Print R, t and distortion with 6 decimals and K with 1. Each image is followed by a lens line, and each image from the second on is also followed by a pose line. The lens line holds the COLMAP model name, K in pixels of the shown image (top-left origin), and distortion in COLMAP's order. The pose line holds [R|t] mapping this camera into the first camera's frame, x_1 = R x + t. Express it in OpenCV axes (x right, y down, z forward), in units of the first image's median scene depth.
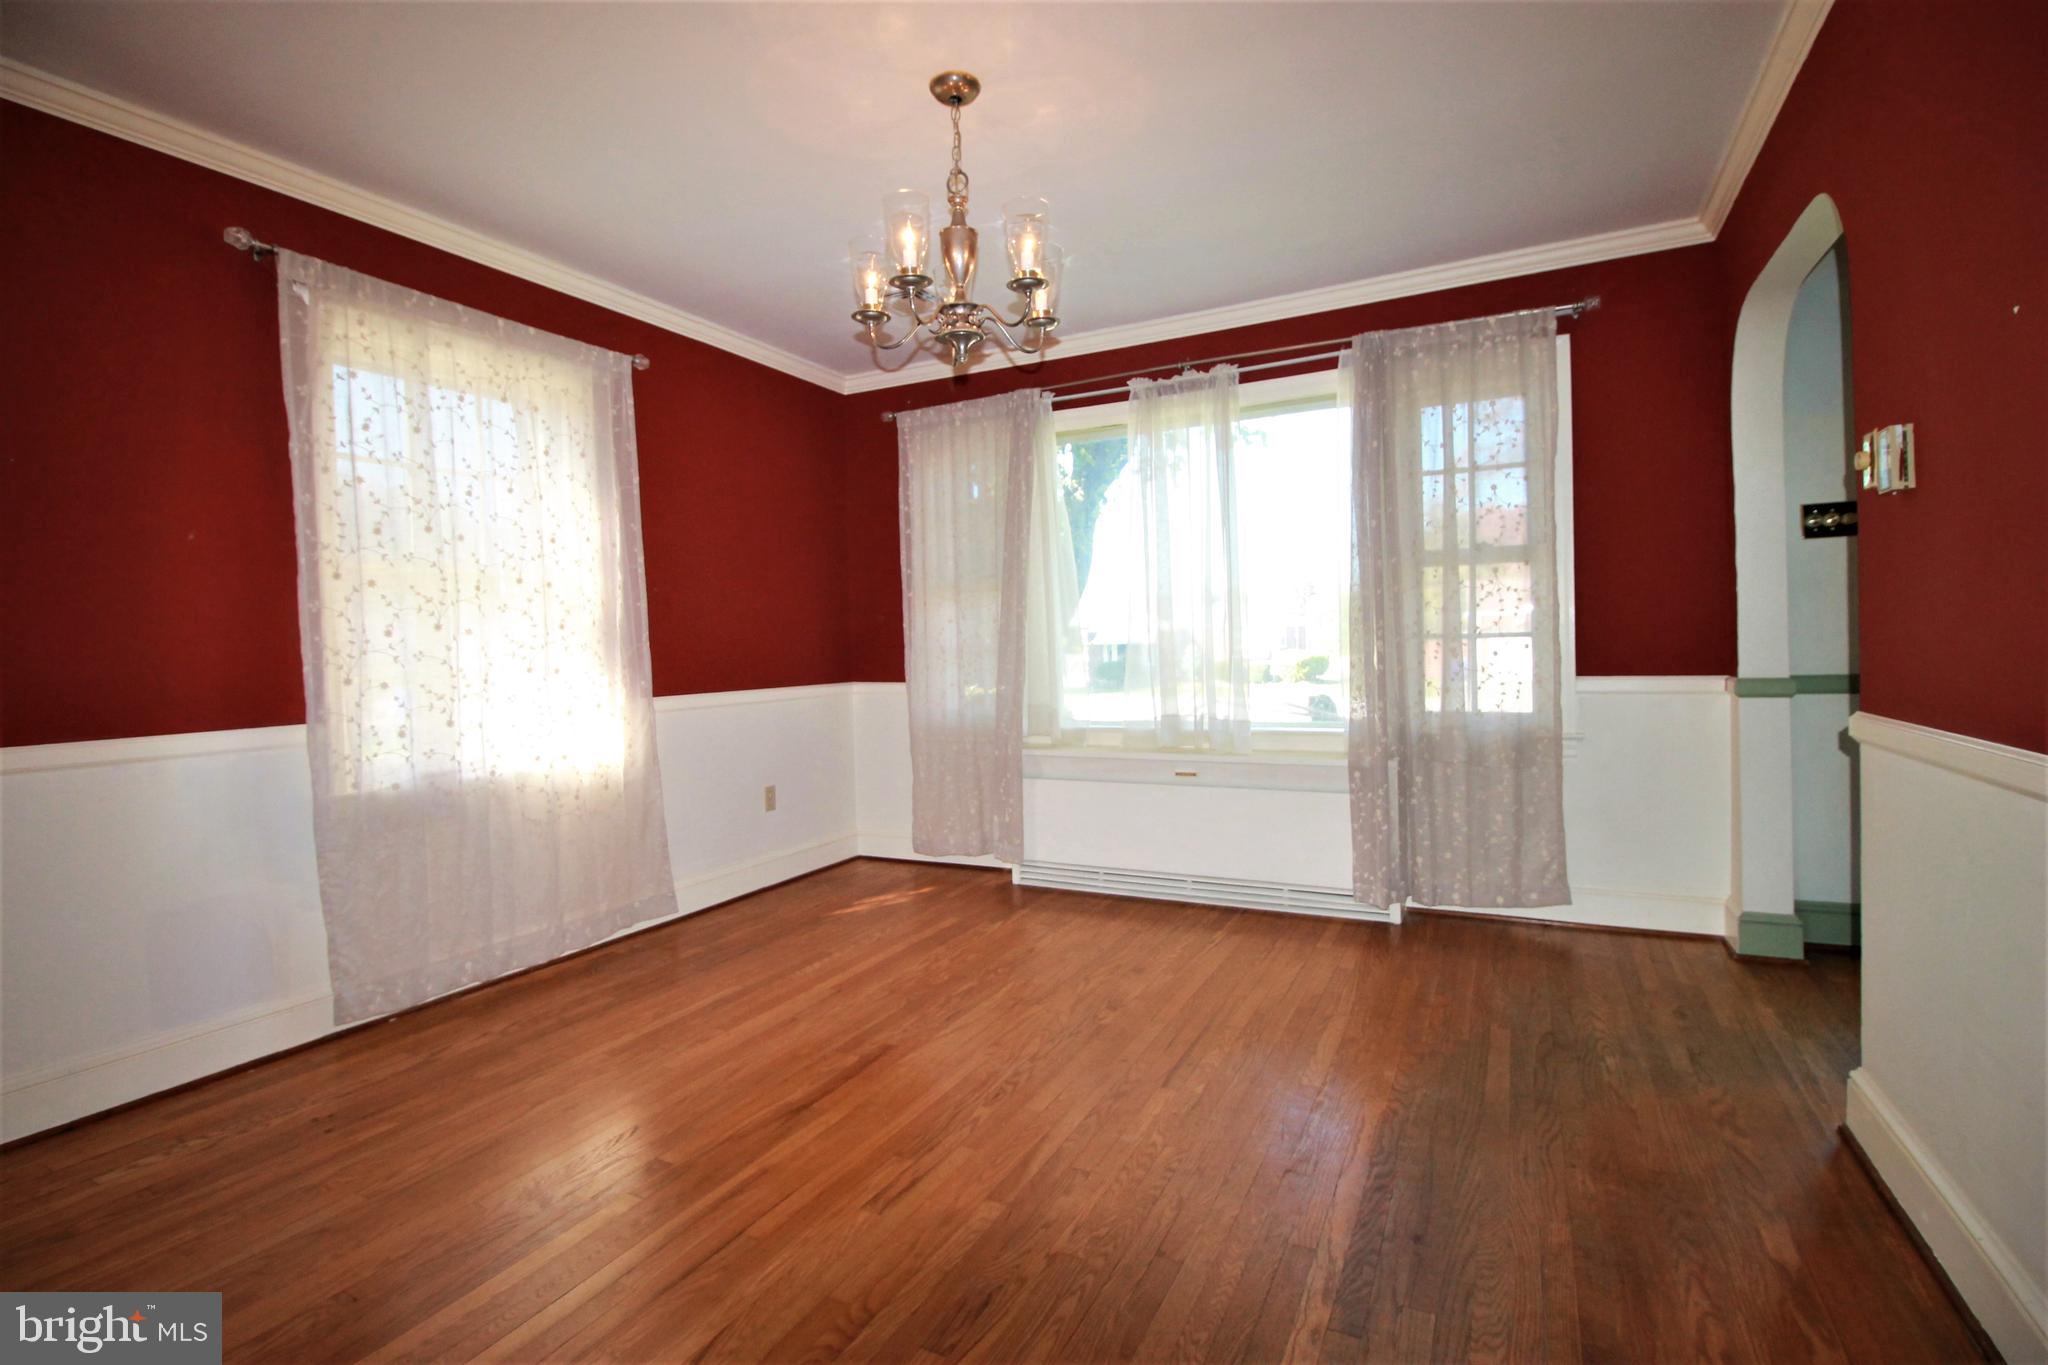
lens RADIAL K [[970.0, 0, 1025.4], [0, 970.0, 657.8], [0, 0, 1]] dist [-0.000201, -0.000038]
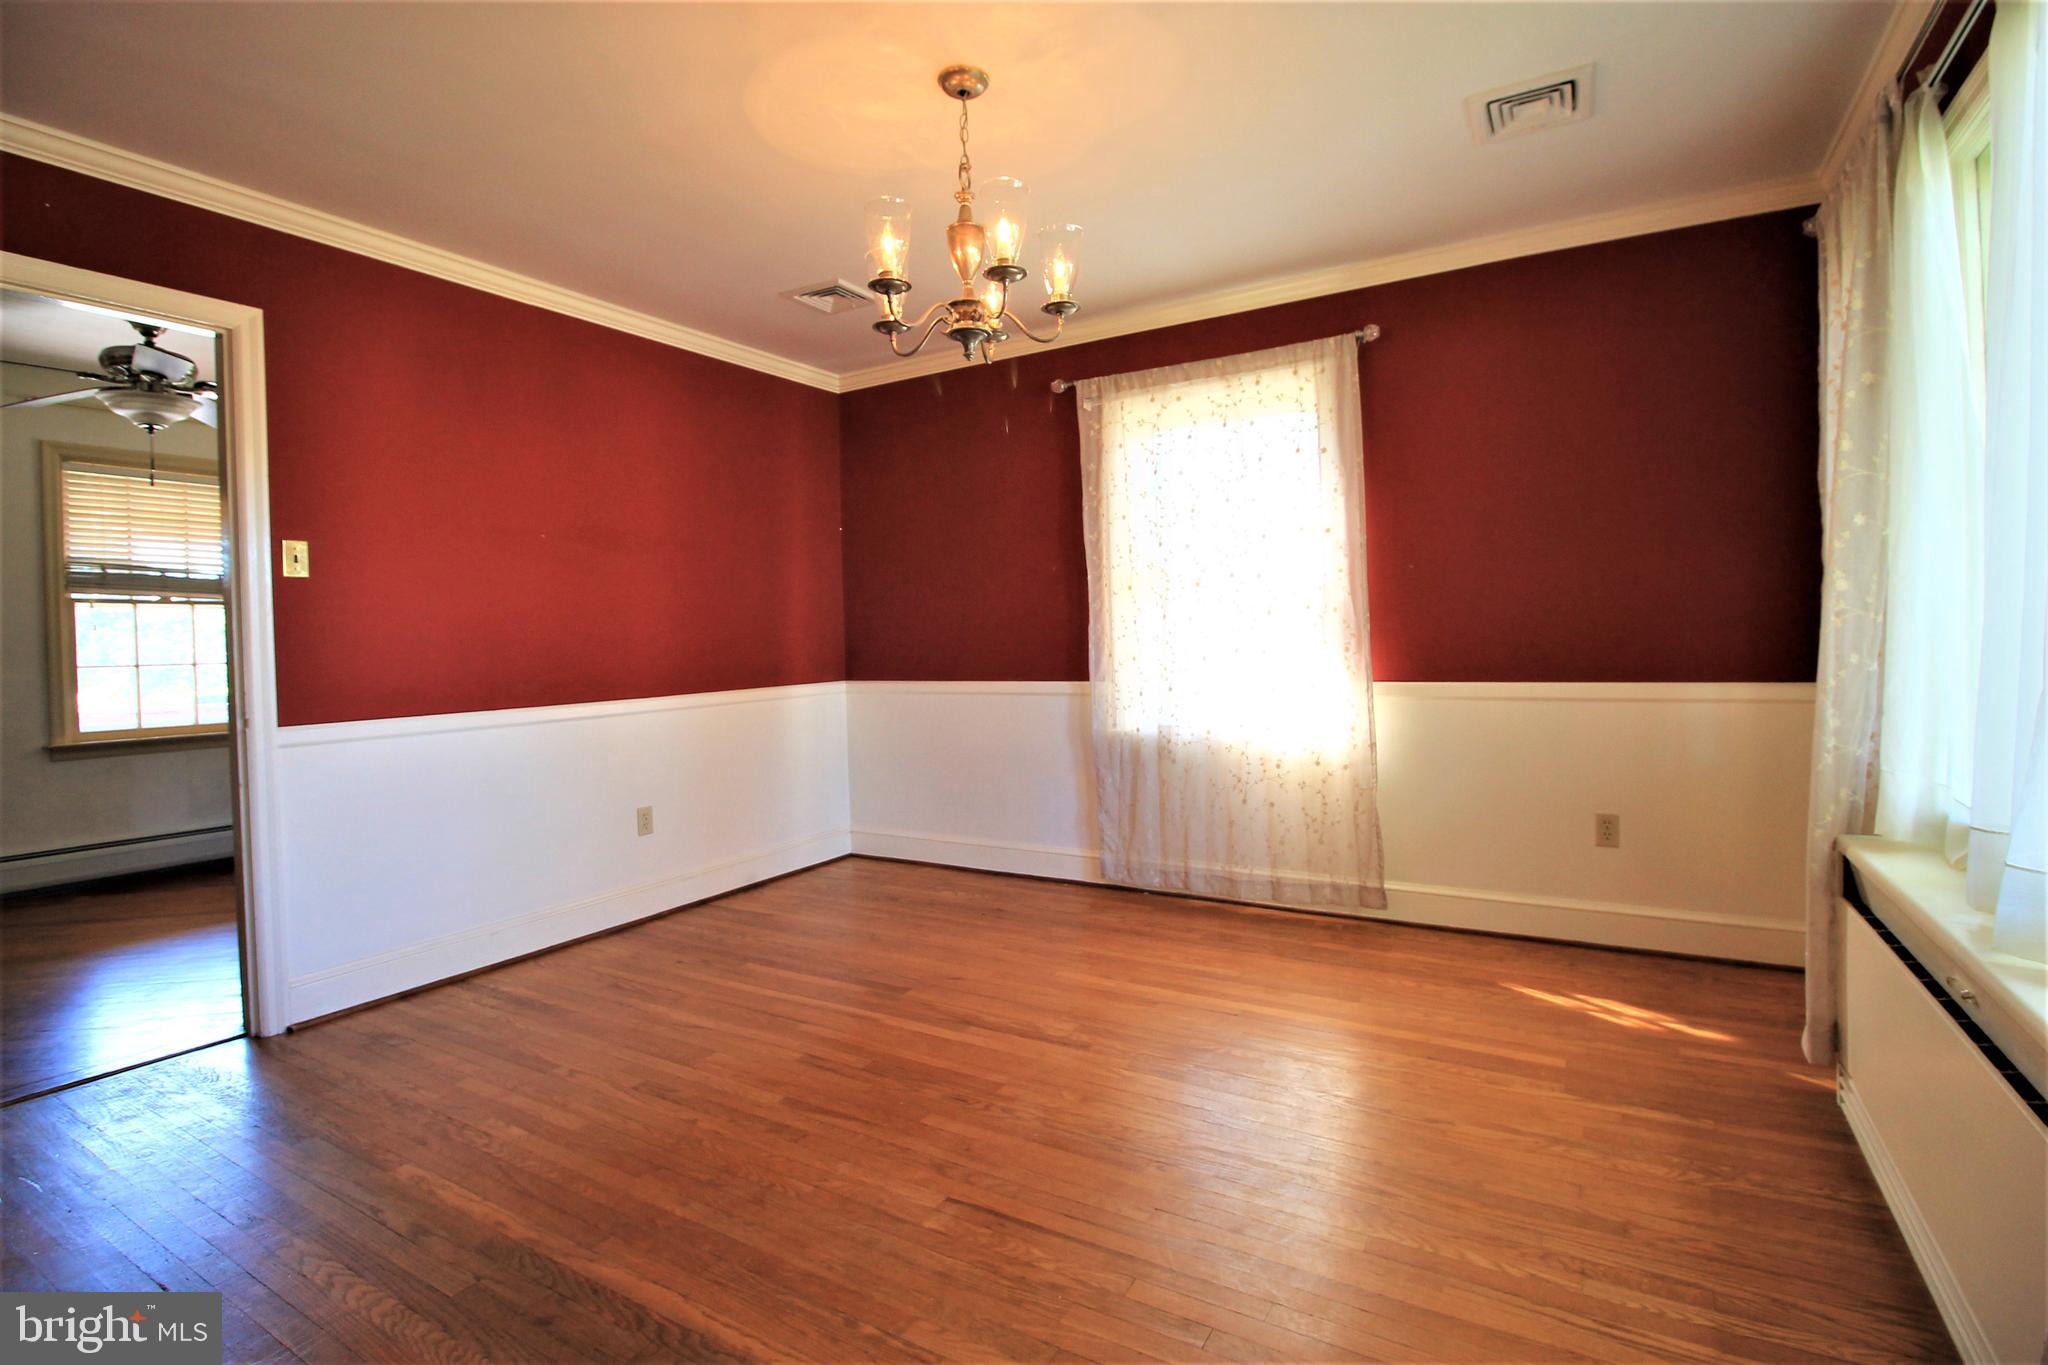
lens RADIAL K [[970.0, 0, 1025.4], [0, 970.0, 657.8], [0, 0, 1]] dist [-0.000201, -0.000038]
pose [[-0.067137, 0.047015, -0.996635, 0.708644], [0.010901, 0.998864, 0.046385, -0.037349], [0.997684, -0.007751, -0.067573, 0.855320]]
